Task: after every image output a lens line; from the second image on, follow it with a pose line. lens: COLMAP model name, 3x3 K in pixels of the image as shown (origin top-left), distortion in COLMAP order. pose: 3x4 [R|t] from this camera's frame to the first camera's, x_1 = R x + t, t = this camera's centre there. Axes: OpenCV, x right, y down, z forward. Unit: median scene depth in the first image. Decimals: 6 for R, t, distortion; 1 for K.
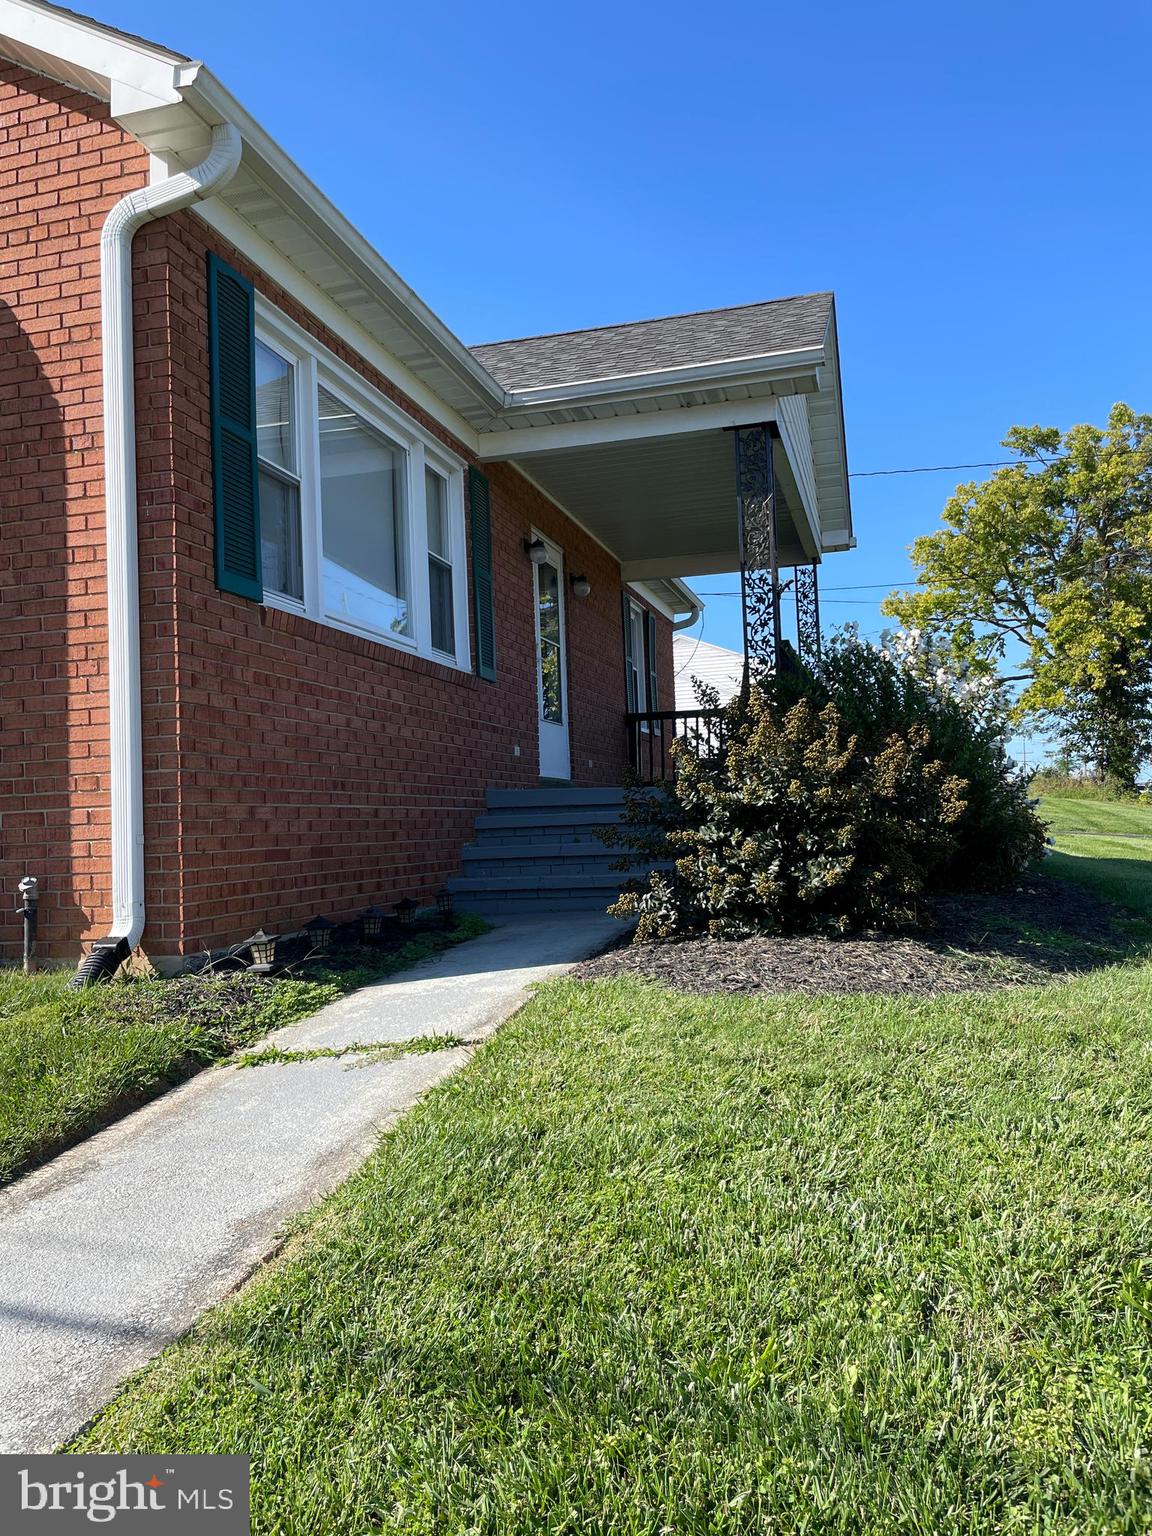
lens RADIAL K [[1154.2, 0, 571.5], [0, 1154.2, 768.4], [0, 0, 1]] dist [0.040726, -0.069062]
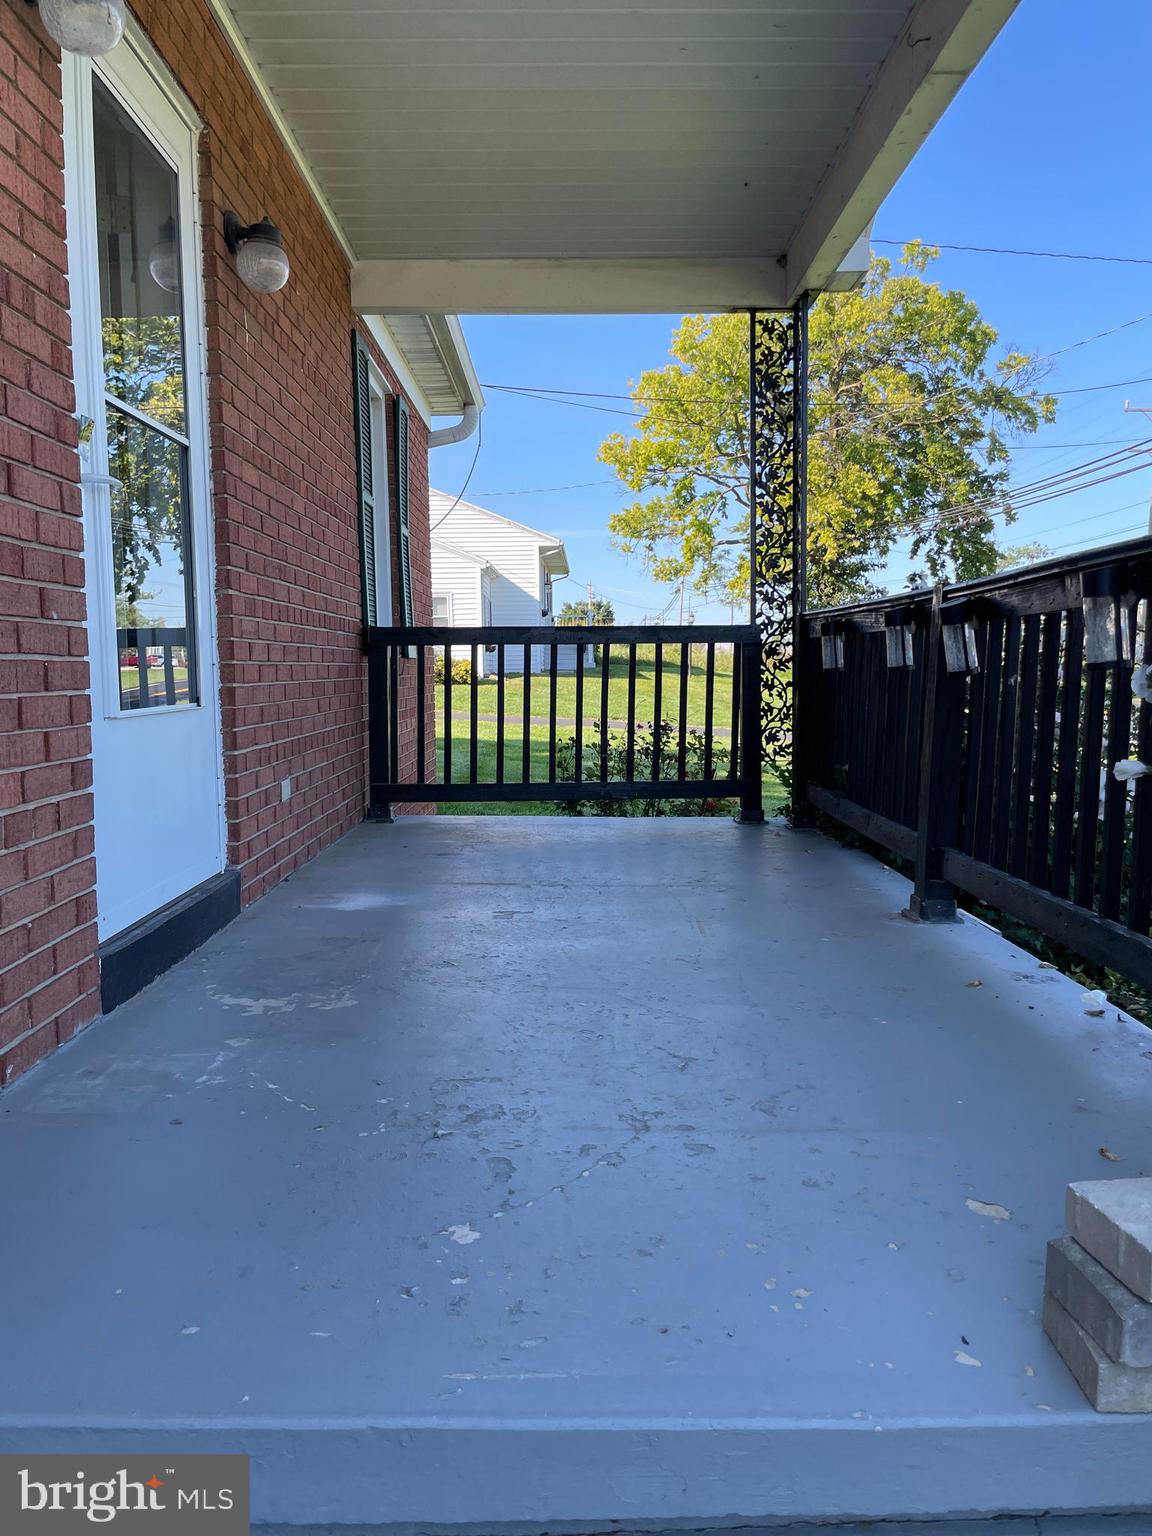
lens RADIAL K [[1154.2, 0, 581.8], [0, 1154.2, 775.6], [0, 0, 1]] dist [0.040726, -0.069062]
pose [[0.956695, -0.001720, 0.291088, -0.000285], [-0.039098, 0.990162, 0.134350, -0.043762], [-0.288456, -0.139913, 0.947216, 0.454930]]
